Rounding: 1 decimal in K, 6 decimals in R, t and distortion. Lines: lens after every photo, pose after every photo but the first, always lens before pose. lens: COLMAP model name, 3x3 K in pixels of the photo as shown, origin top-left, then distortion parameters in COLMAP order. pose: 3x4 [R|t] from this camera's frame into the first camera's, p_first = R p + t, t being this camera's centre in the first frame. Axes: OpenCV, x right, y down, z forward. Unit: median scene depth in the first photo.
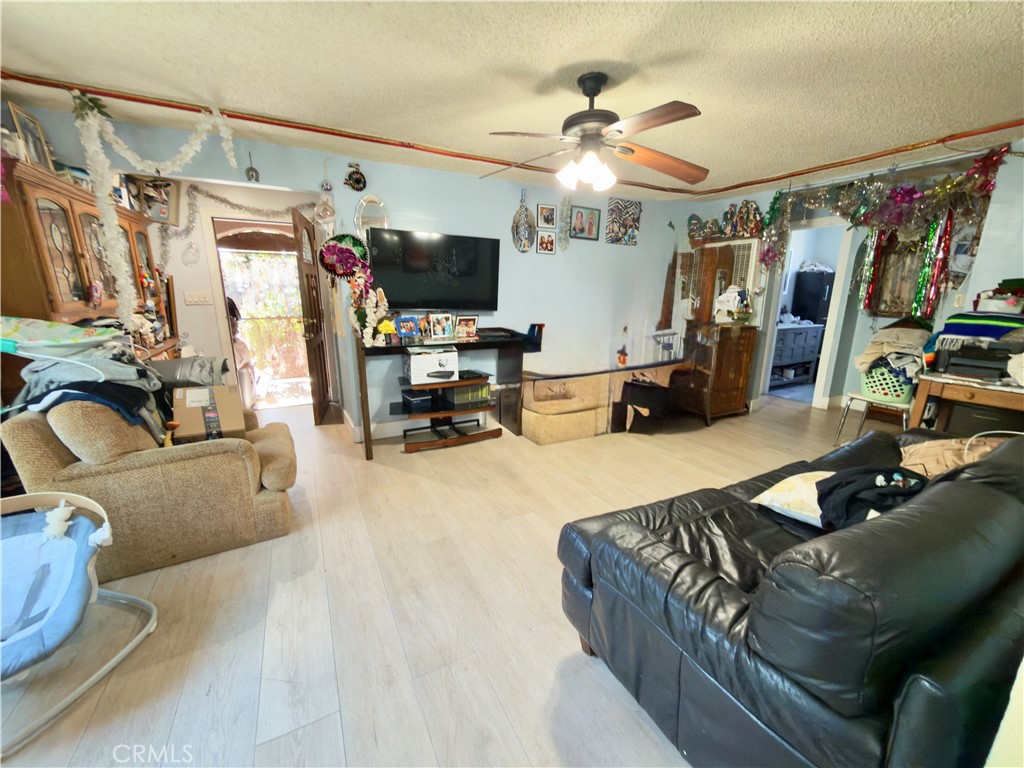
lens RADIAL K [[408.7, 0, 513.2], [0, 408.7, 385.8], [0, 0, 1]] dist [-0.001950, -0.000029]
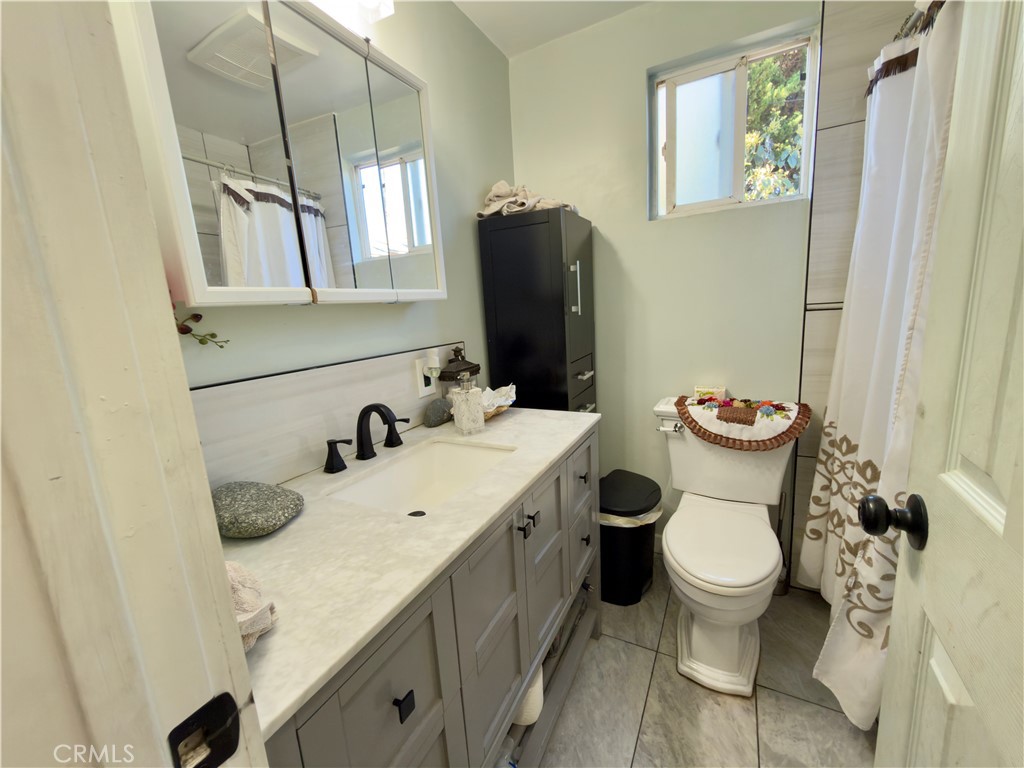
lens RADIAL K [[408.7, 0, 511.9], [0, 408.7, 381.7], [0, 0, 1]] dist [-0.001950, -0.000029]
pose [[0.828670, -0.152911, 0.538445, 0.557581], [0.187599, 0.982197, -0.009784, -0.167918], [-0.527363, 0.109120, 0.842604, 0.775677]]
